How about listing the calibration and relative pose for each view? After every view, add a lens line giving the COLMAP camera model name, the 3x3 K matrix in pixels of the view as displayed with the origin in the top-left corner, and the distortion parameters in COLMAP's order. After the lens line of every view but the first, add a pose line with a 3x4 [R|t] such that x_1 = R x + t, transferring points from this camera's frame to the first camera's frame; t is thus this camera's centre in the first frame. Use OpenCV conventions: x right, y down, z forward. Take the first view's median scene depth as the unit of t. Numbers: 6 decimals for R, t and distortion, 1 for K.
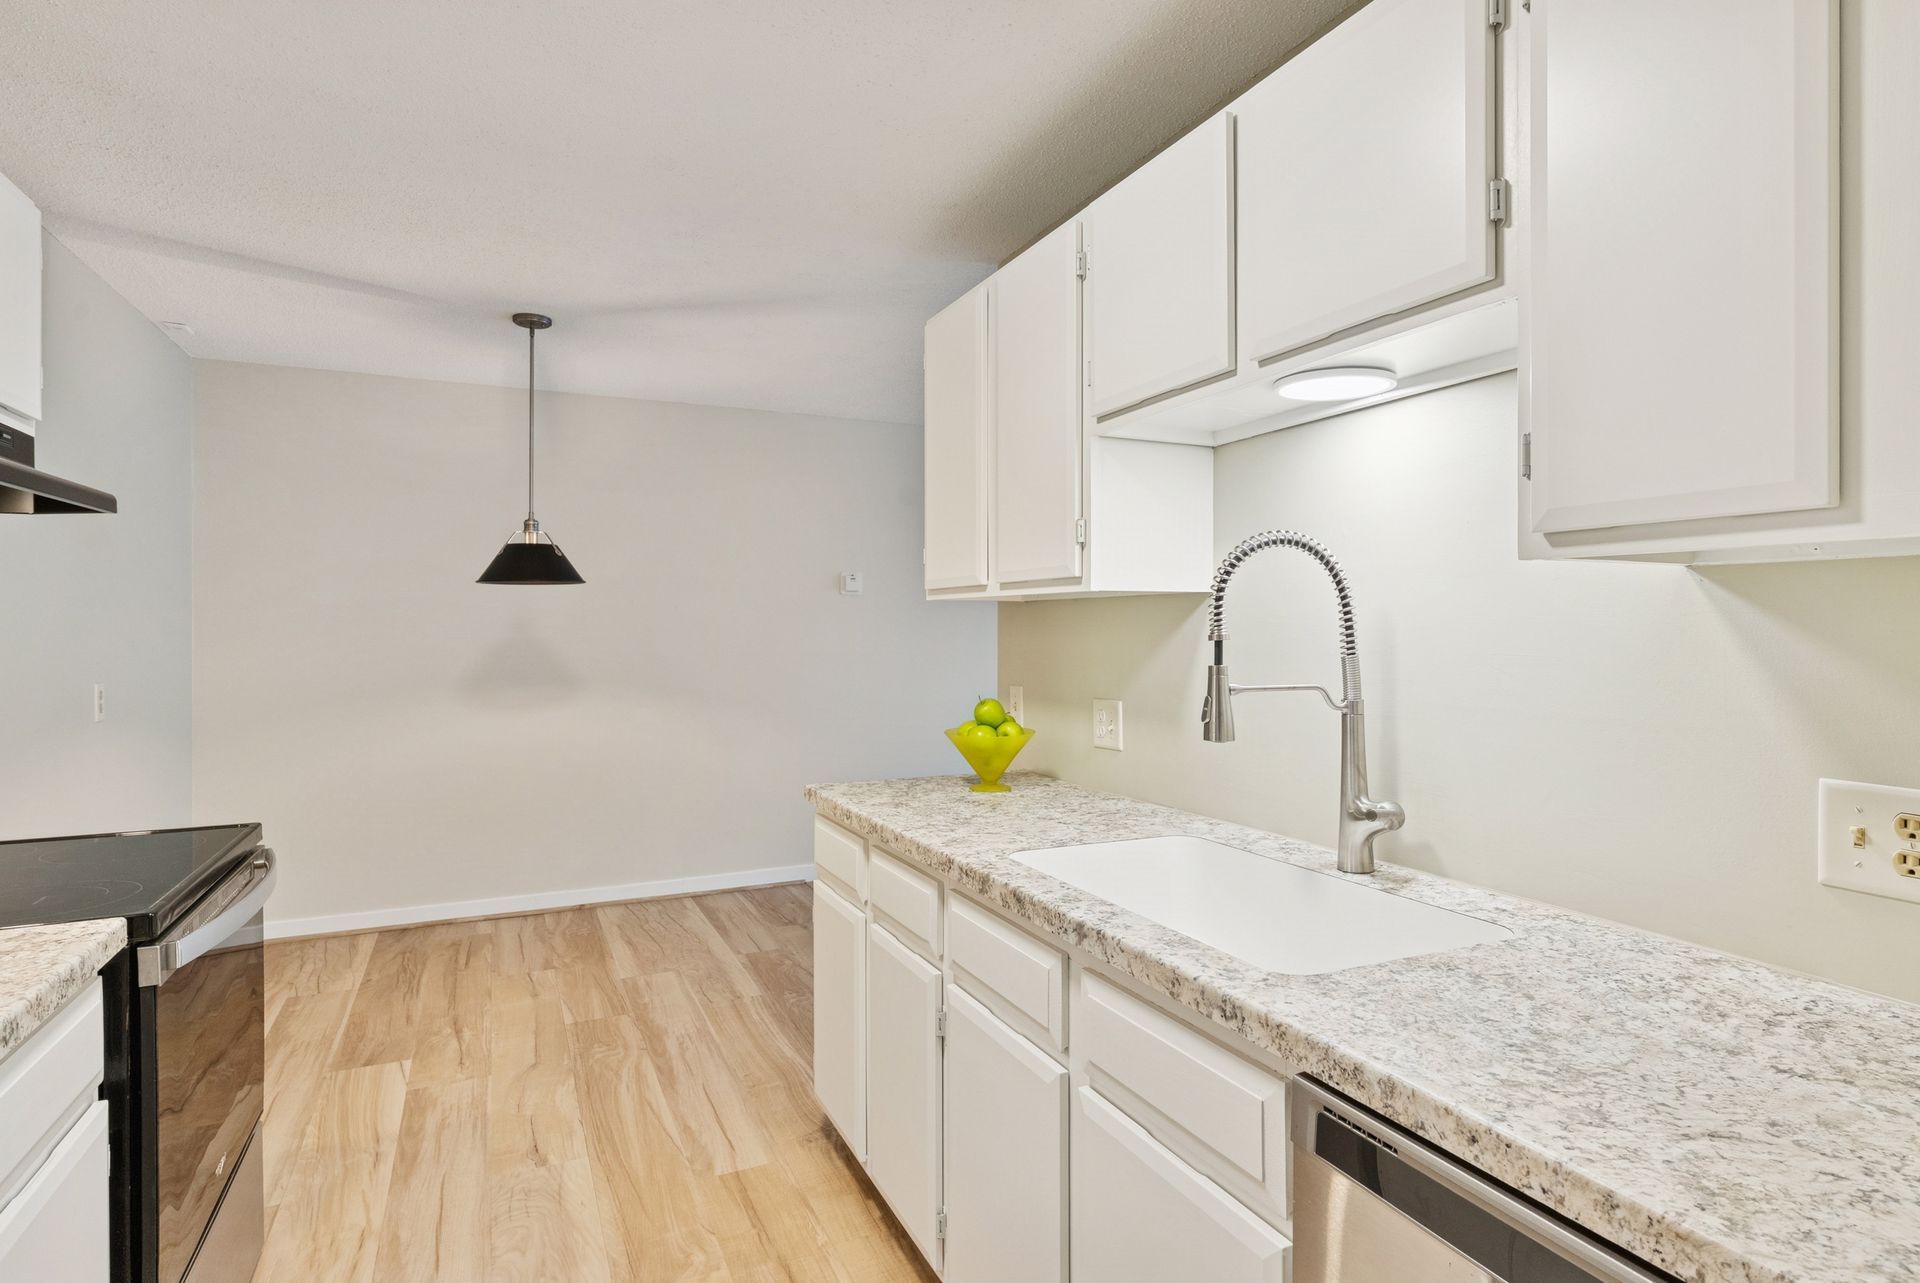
lens RADIAL K [[1034.0, 0, 965.4], [0, 1034.0, 632.7], [0, 0, 1]] dist [0.000249, 0.001361]
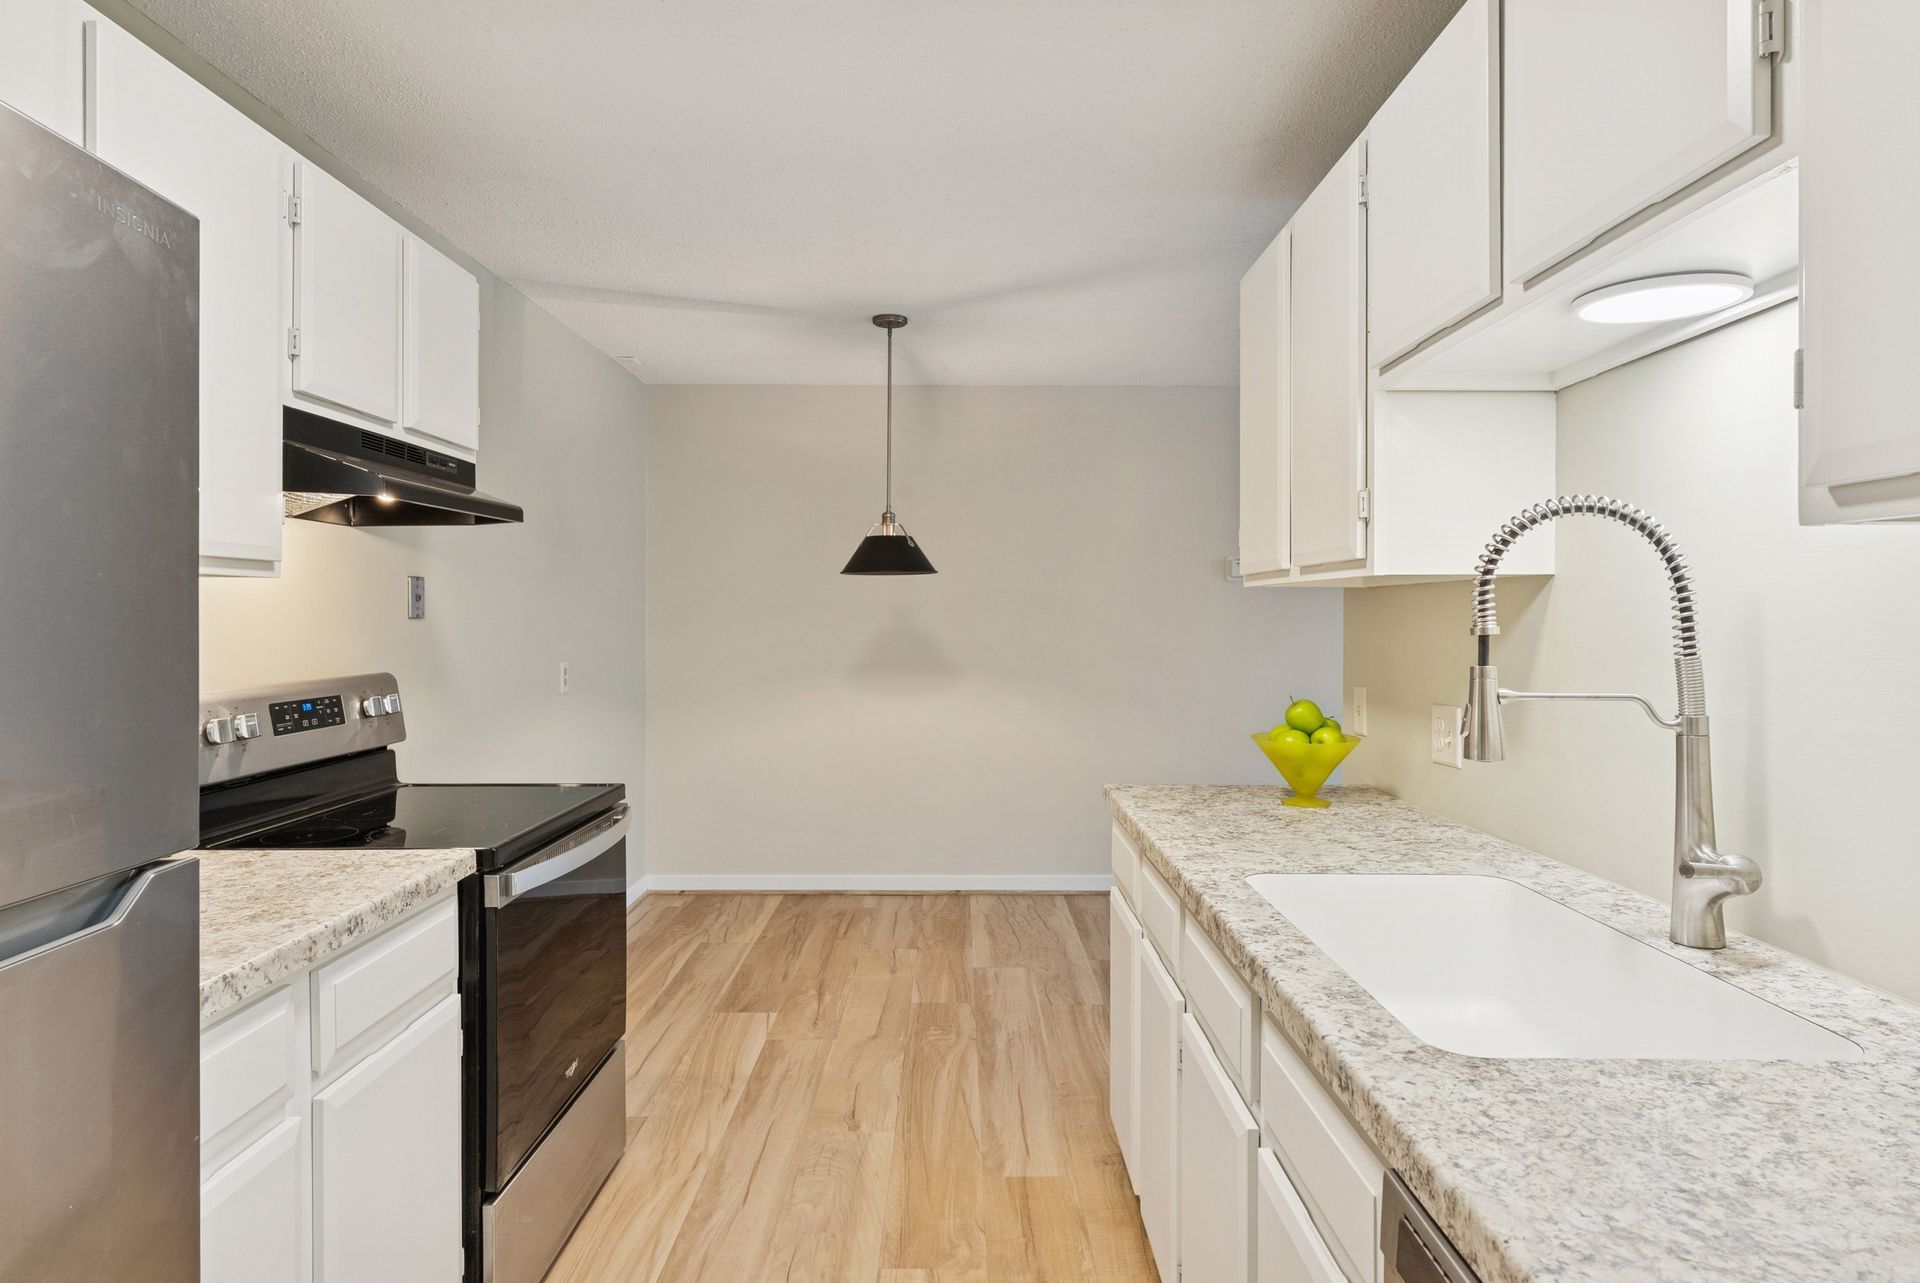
lens RADIAL K [[1114.3, 0, 953.5], [0, 1114.3, 621.5], [0, 0, 1]] dist [-0.003391, 0.004827]
pose [[0.901778, 0.004749, -0.432173, 0.204549], [-0.005128, 0.999987, 0.000289, -0.000976], [0.432169, 0.001956, 0.901790, 0.032613]]
